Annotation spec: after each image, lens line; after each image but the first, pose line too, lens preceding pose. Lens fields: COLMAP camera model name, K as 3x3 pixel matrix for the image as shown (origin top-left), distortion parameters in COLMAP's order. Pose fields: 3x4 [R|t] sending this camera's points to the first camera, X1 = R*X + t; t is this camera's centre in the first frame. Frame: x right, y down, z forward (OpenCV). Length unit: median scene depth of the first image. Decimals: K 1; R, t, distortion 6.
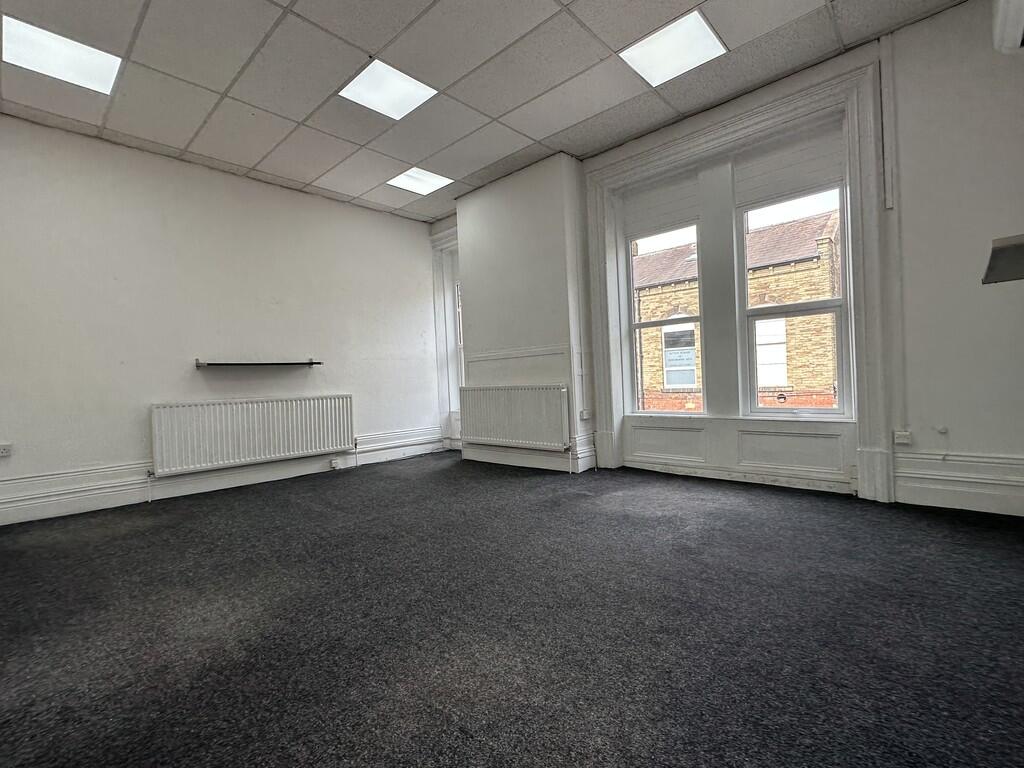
lens RADIAL K [[474.0, 0, 511.5], [0, 474.0, 381.7], [0, 0, 1]] dist [-0.002054, -0.000015]
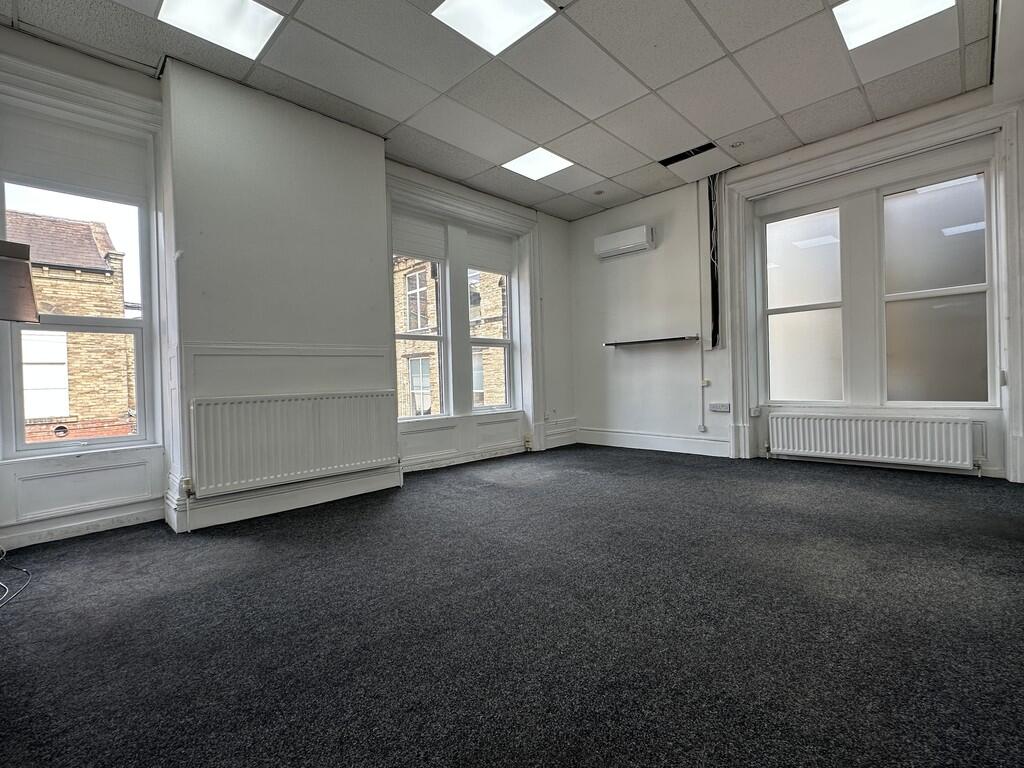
lens RADIAL K [[474.0, 0, 511.1], [0, 474.0, 382.7], [0, 0, 1]] dist [-0.002054, -0.000015]
pose [[0.024493, 0.033170, 0.999150, -0.232175], [0.037548, 0.998714, -0.034076, 0.008785], [-0.998995, 0.038351, 0.023216, 0.219883]]
